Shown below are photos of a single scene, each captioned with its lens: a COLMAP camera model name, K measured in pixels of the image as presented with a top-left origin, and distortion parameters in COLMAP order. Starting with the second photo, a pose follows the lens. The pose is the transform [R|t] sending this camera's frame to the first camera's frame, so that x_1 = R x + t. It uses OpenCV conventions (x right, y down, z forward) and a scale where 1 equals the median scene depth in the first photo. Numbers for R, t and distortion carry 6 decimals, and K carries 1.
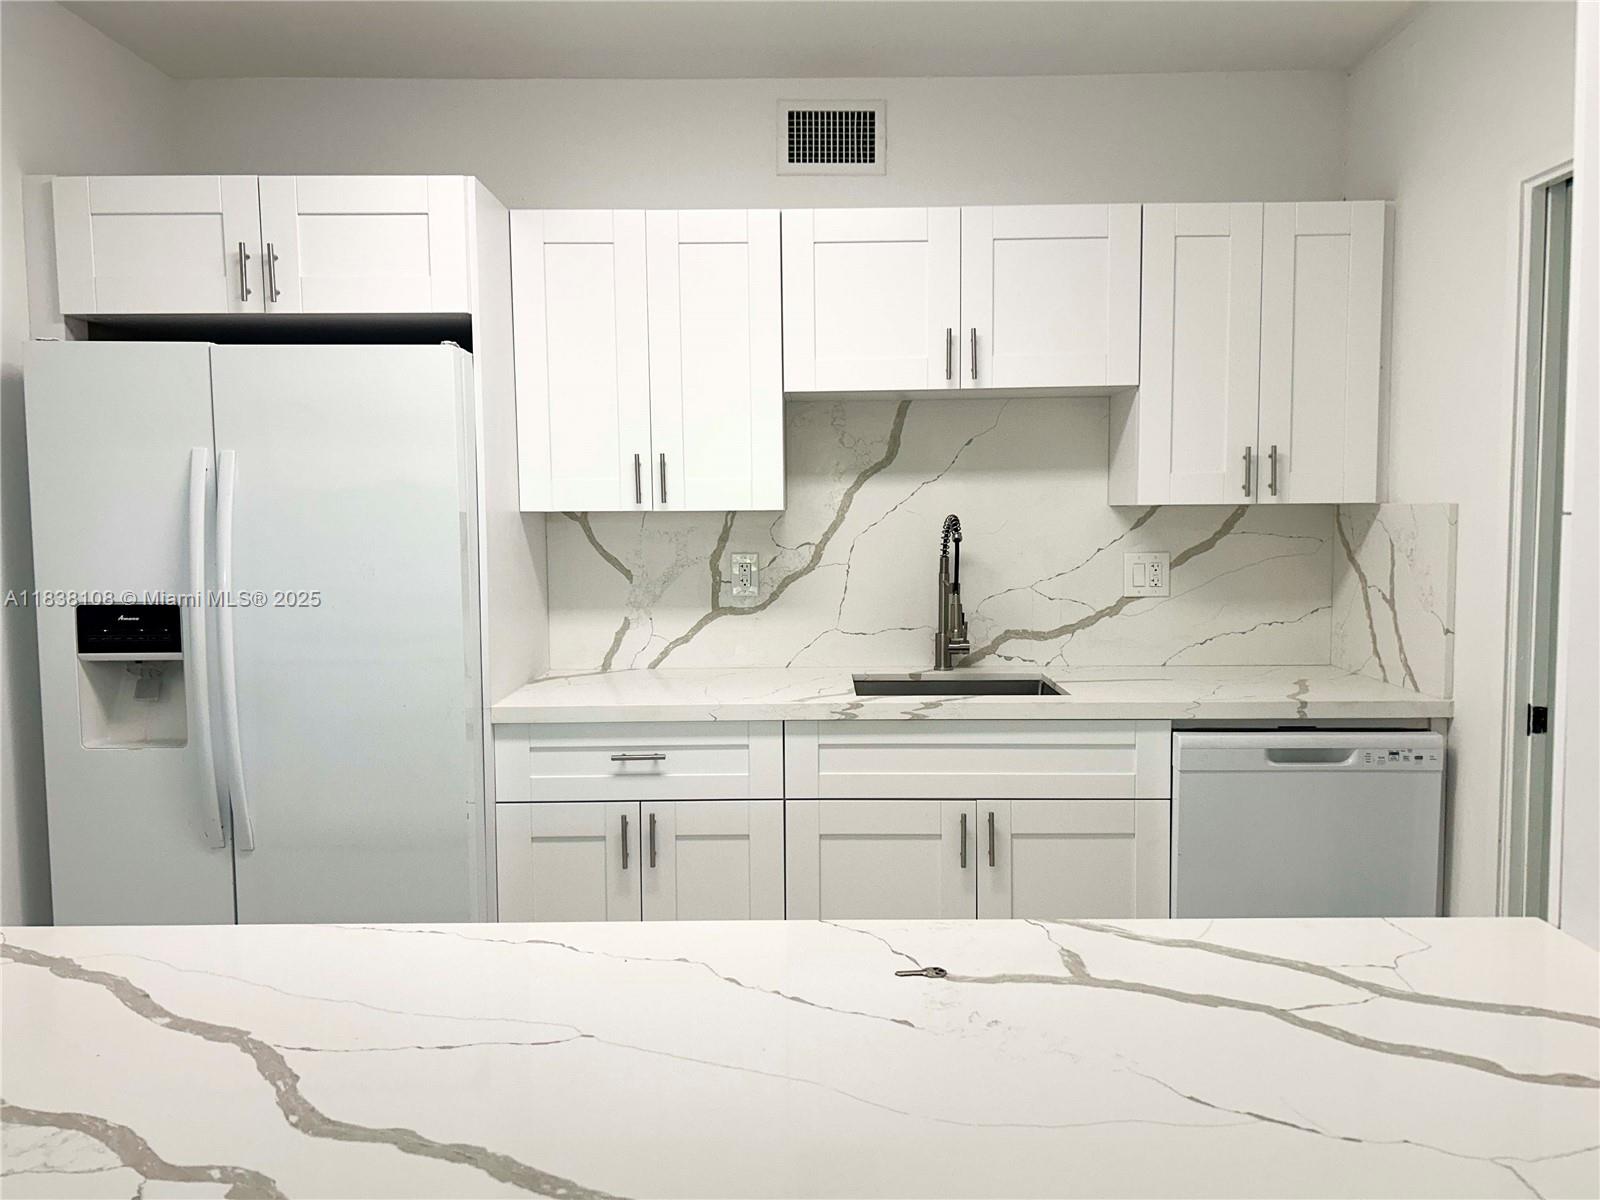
lens RADIAL K [[1196.1, 0, 798.8], [0, 1196.1, 609.1], [0, 0, 1]] dist [0.051329, -0.052313]
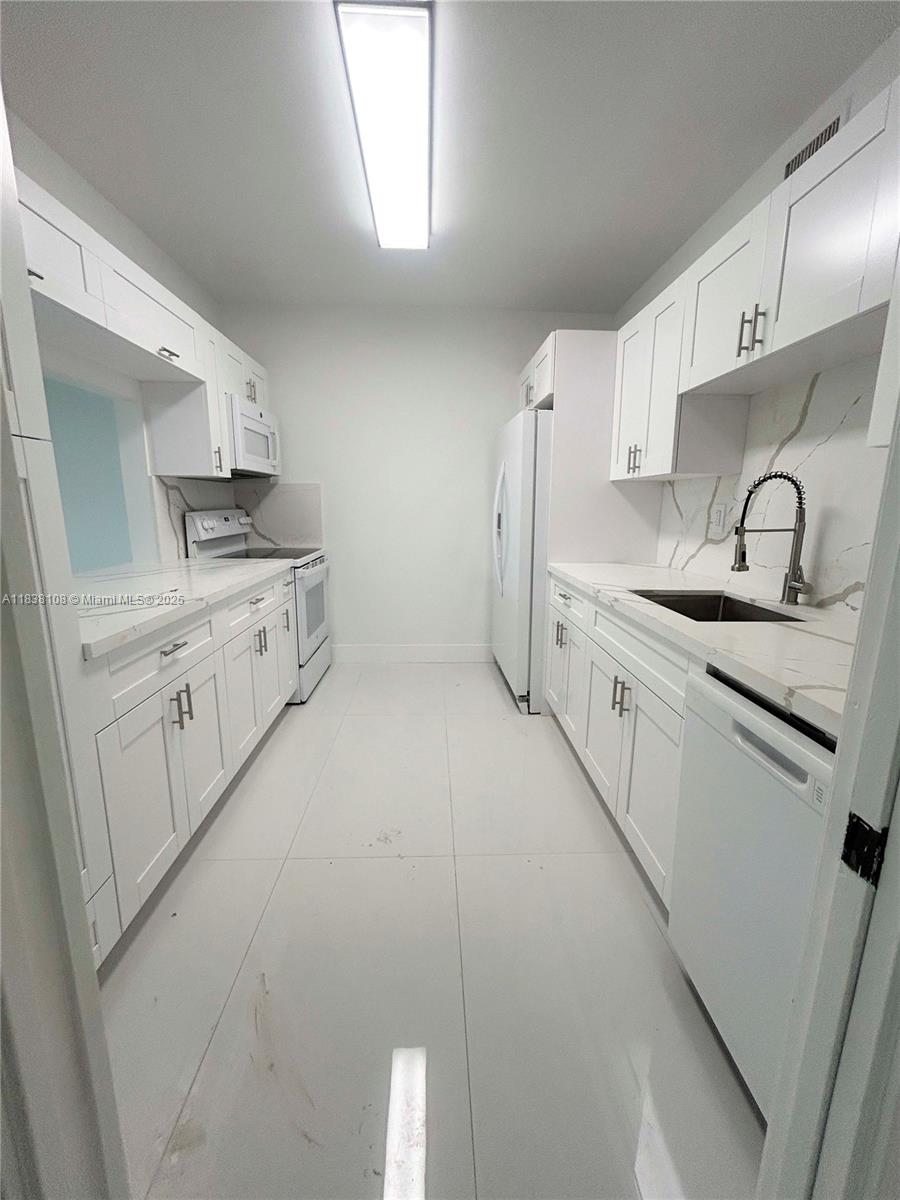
lens RADIAL K [[511.6, 0, 450.9], [0, 511.6, 606.2], [0, 0, 1]] dist [-0.000886, 0.000115]
pose [[-0.009903, 0.202456, -0.979241, 0.604809], [-0.086719, 0.975426, 0.202544, -0.020998], [0.996184, 0.086925, 0.007897, 0.629523]]
